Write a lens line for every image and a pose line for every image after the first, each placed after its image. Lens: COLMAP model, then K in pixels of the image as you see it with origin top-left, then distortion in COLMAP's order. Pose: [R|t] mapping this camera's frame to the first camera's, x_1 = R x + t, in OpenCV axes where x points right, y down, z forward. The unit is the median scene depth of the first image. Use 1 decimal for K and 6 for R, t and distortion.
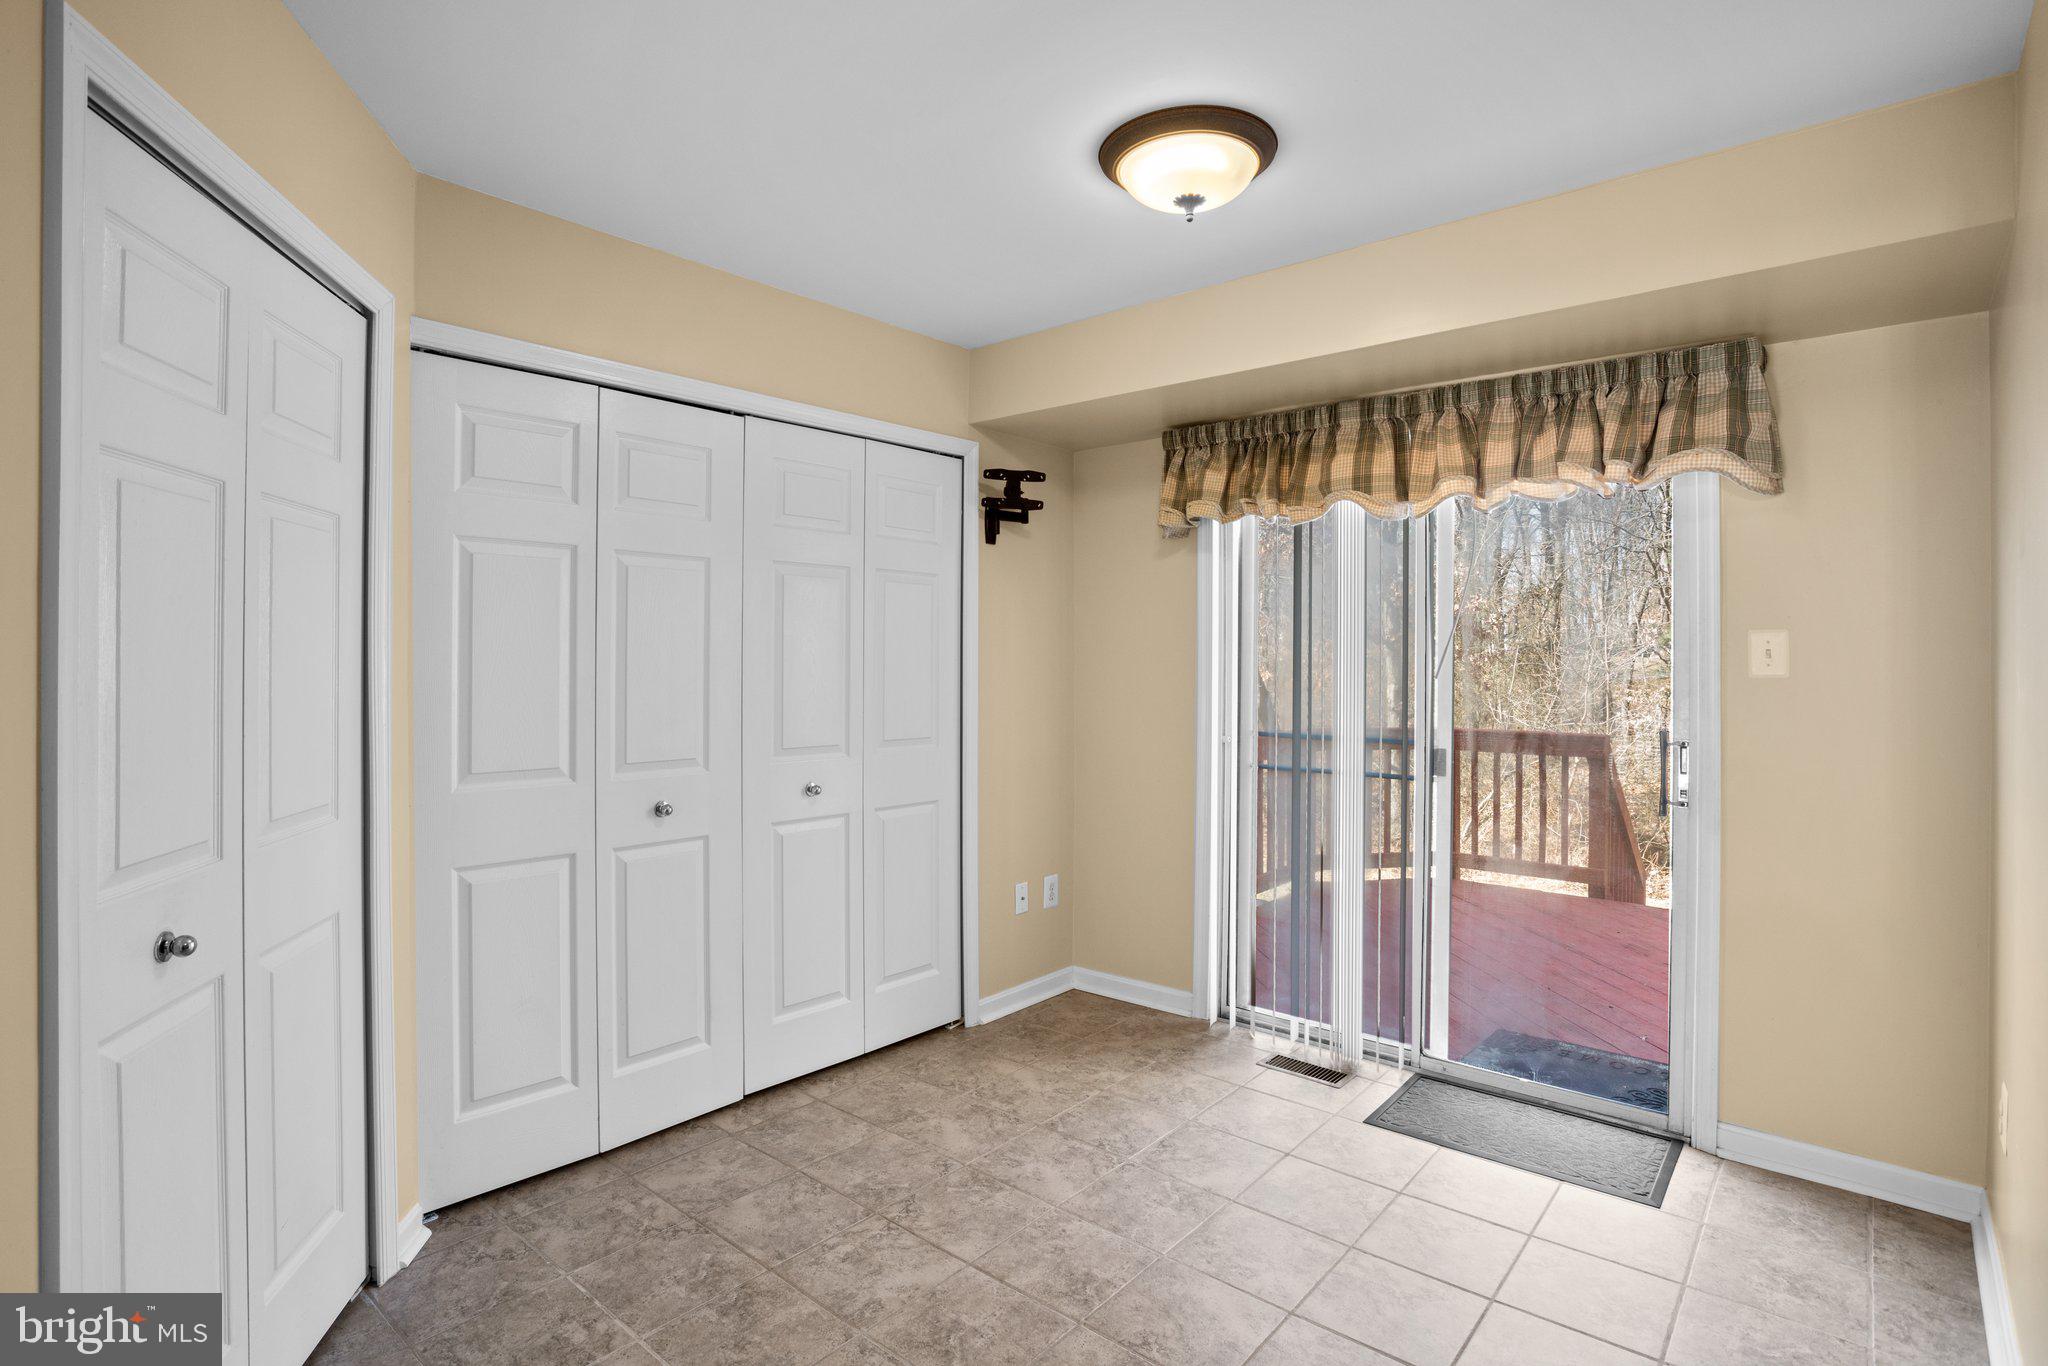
lens RADIAL K [[1022.2, 0, 1020.8], [0, 1022.2, 661.3], [0, 0, 1]] dist [-0.085906, 0.051746]
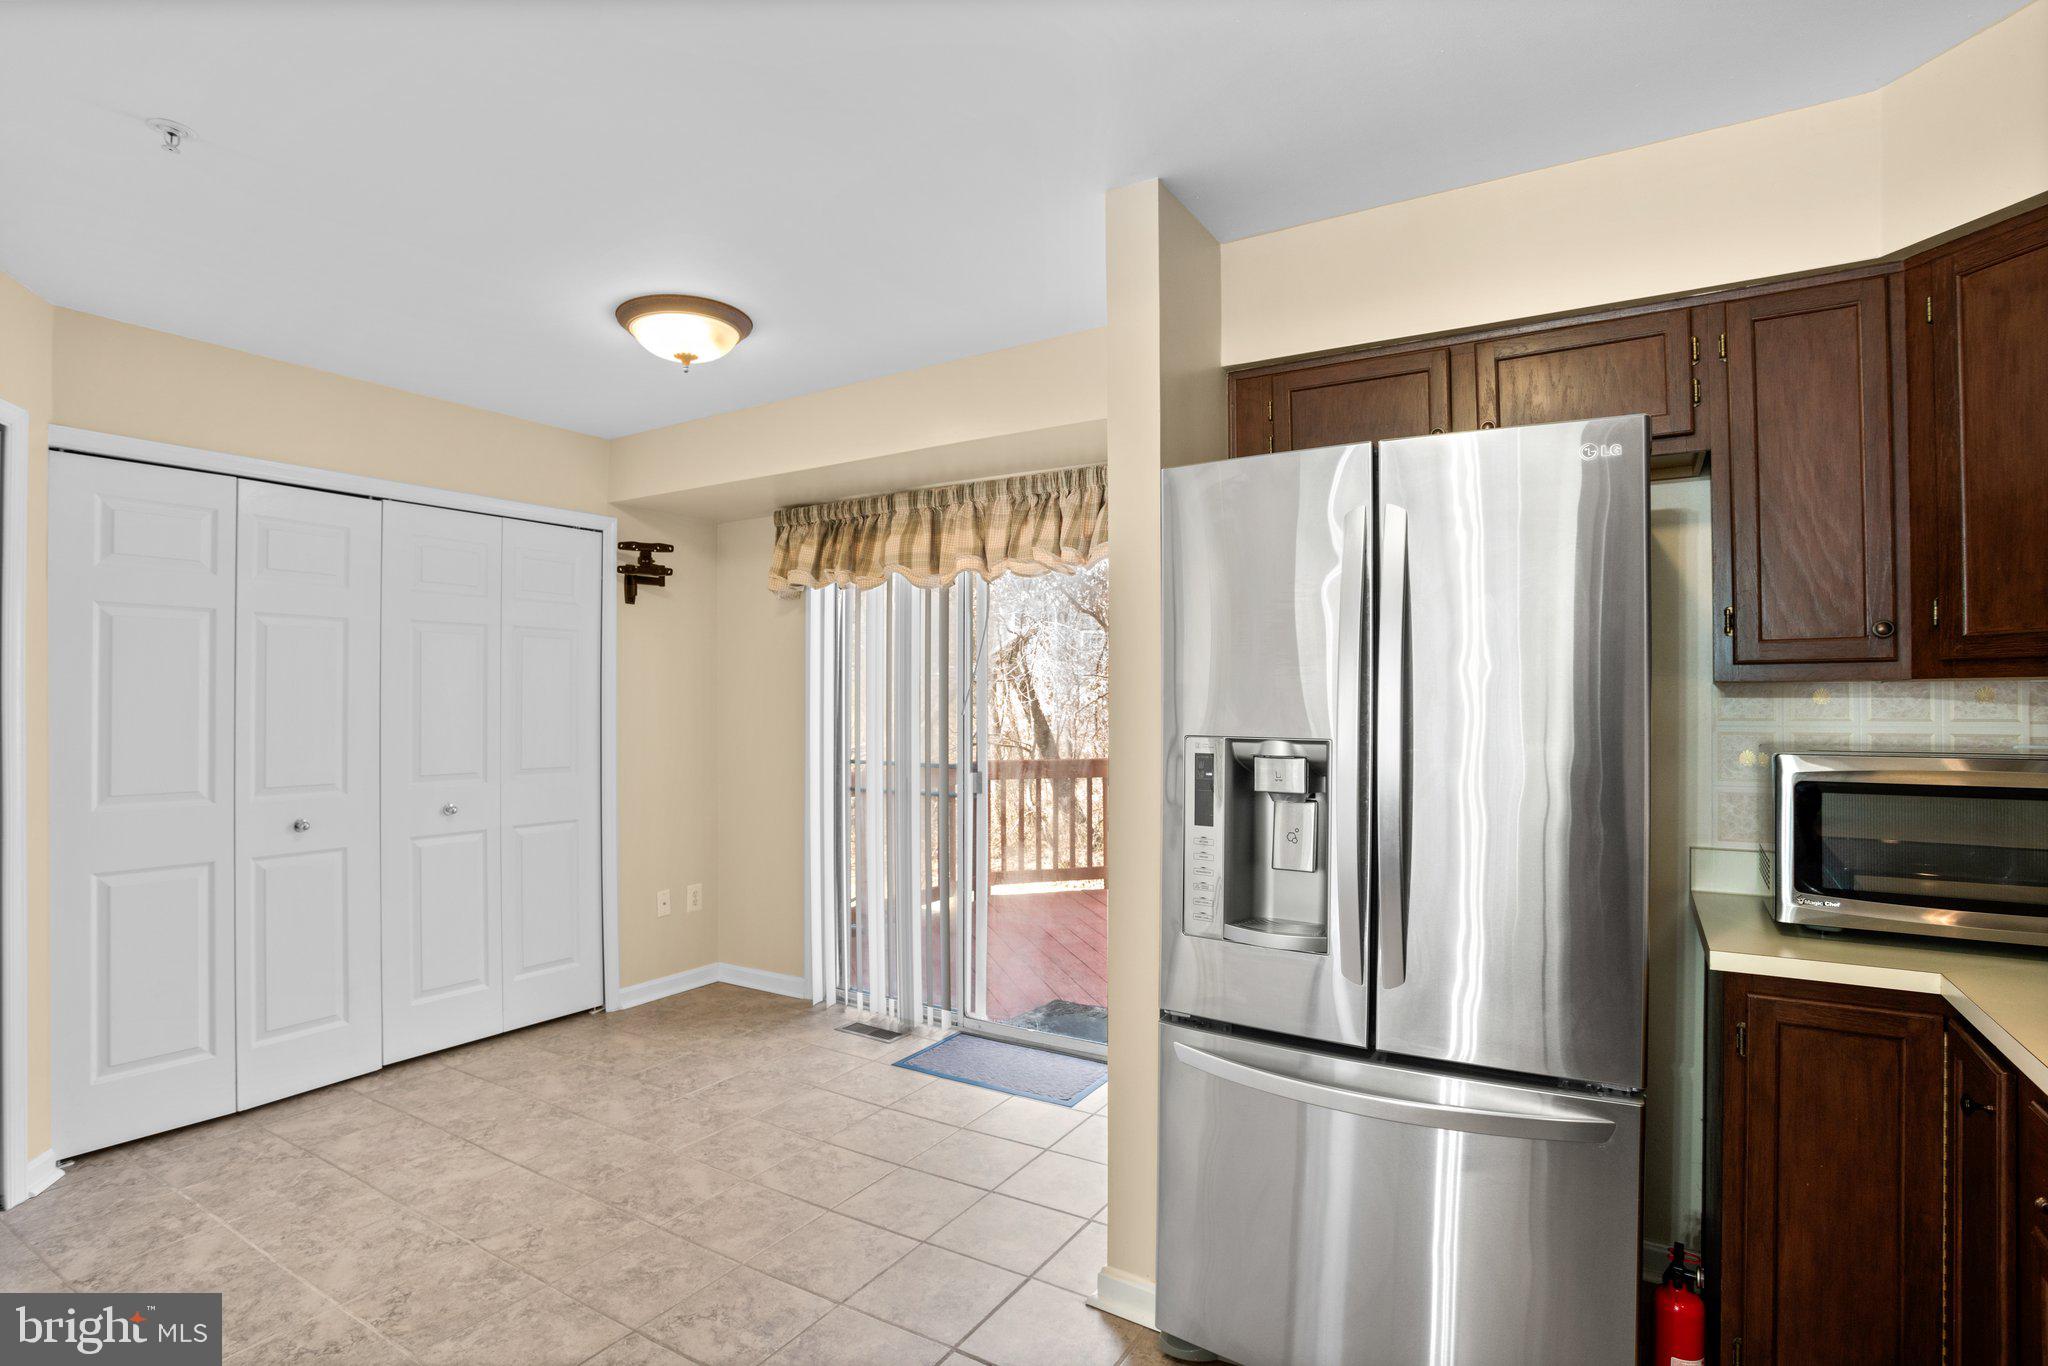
lens RADIAL K [[1019.3, 0, 1001.4], [0, 1019.3, 697.3], [0, 0, 1]] dist [-0.071359, 0.033093]
pose [[0.989706, -0.003837, 0.143062, 0.278596], [0.004556, 0.999979, -0.004697, 0.001633], [-0.143041, 0.005300, 0.989703, -0.269990]]
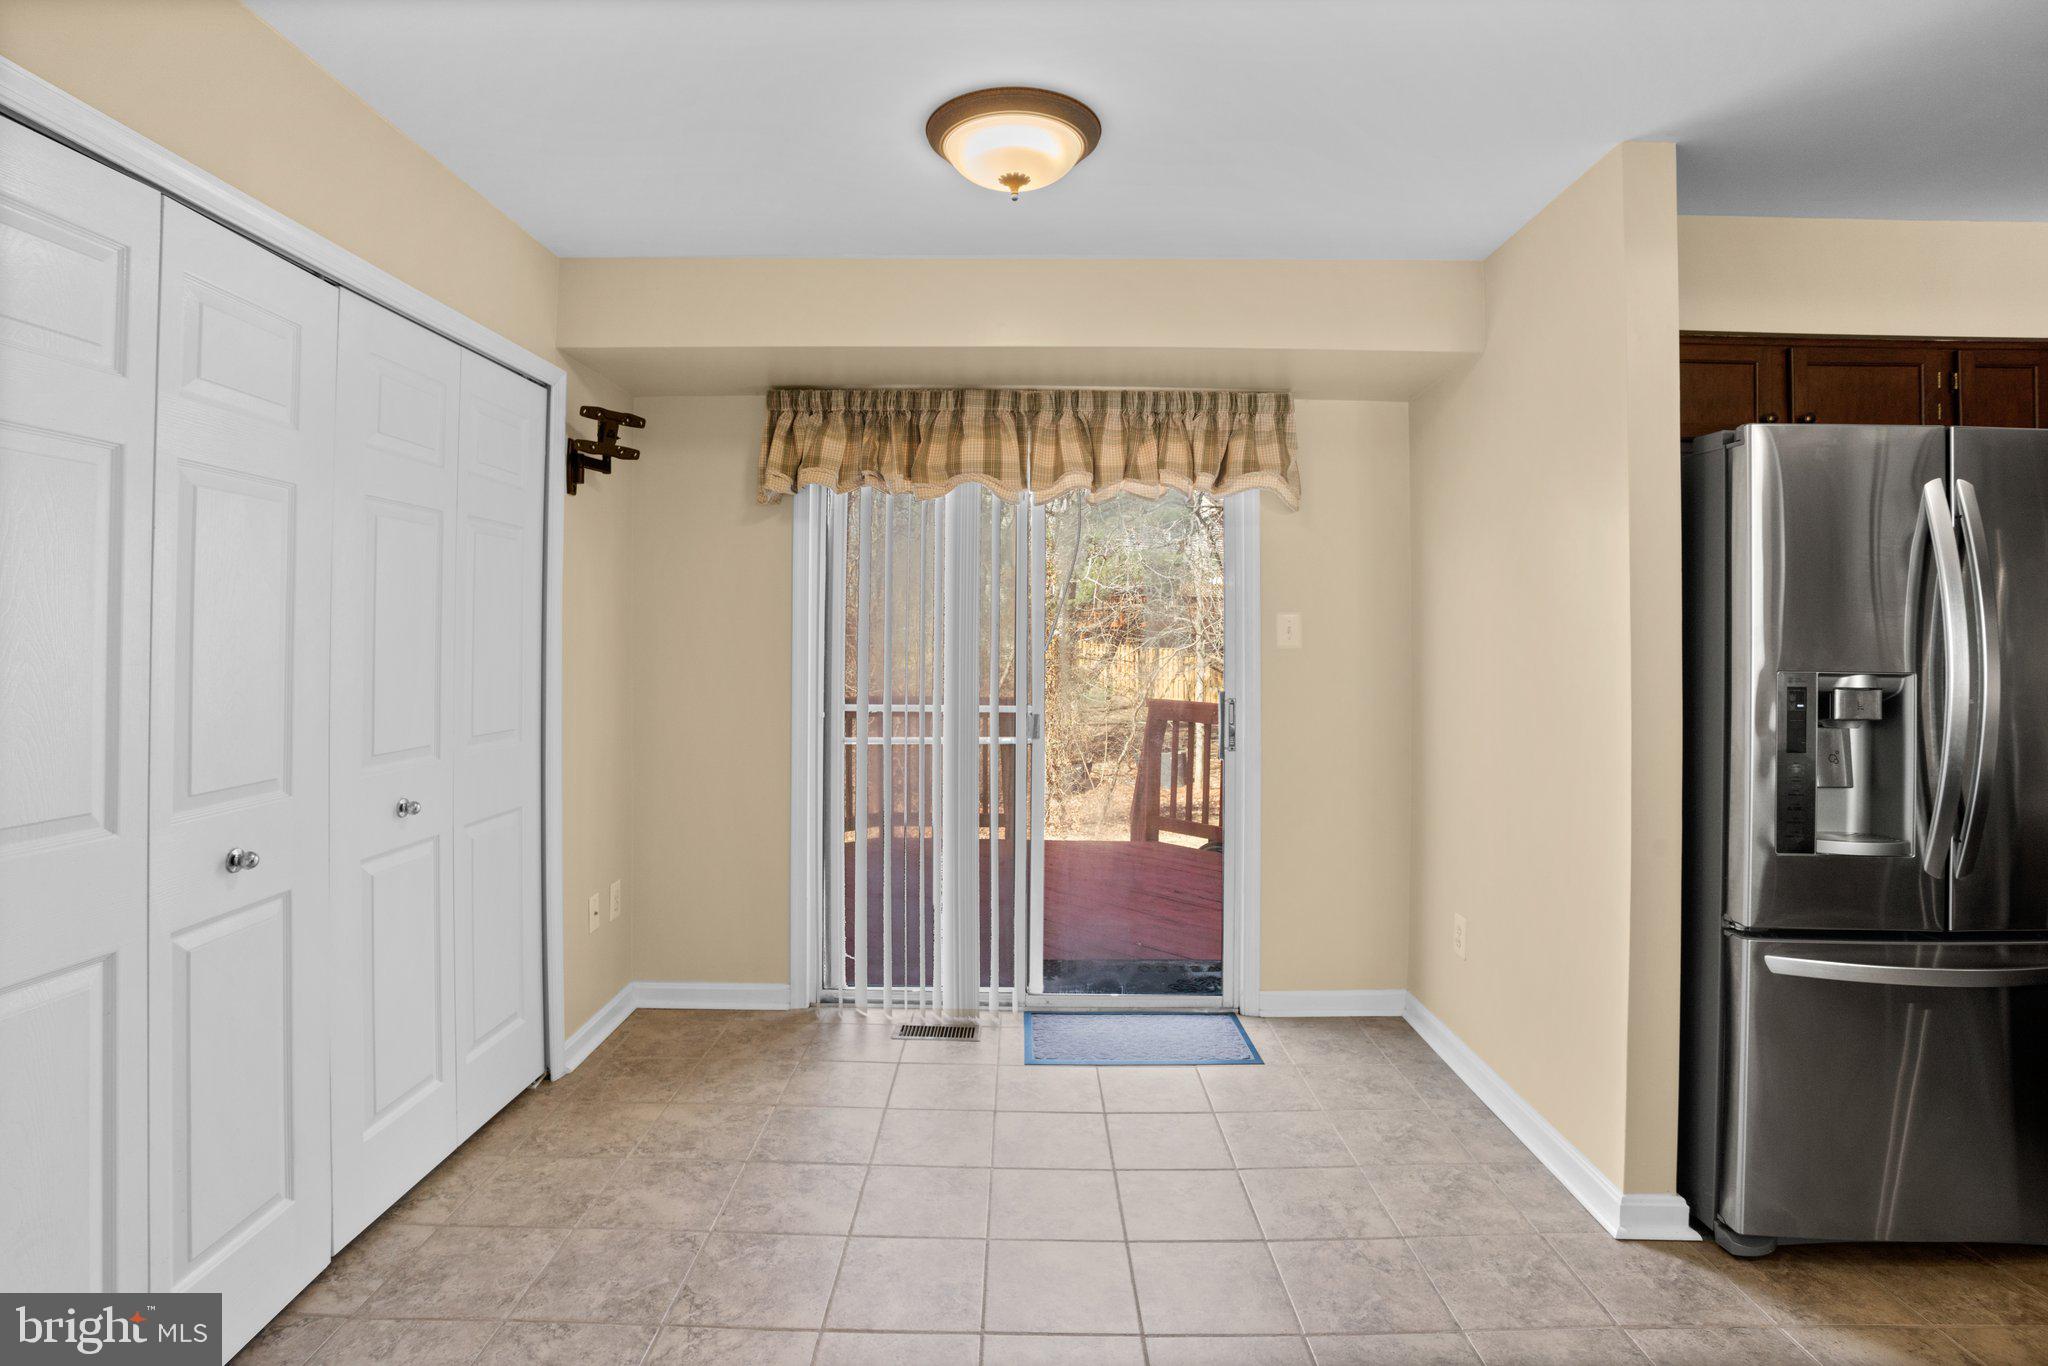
lens RADIAL K [[1025.3, 0, 1017.7], [0, 1025.3, 626.1], [0, 0, 1]] dist [-0.071433, 0.031247]
pose [[0.762576, 0.006912, 0.646862, -0.345825], [-0.002670, 0.999968, -0.007538, -0.001902], [-0.646893, 0.004022, 0.762570, 0.161250]]
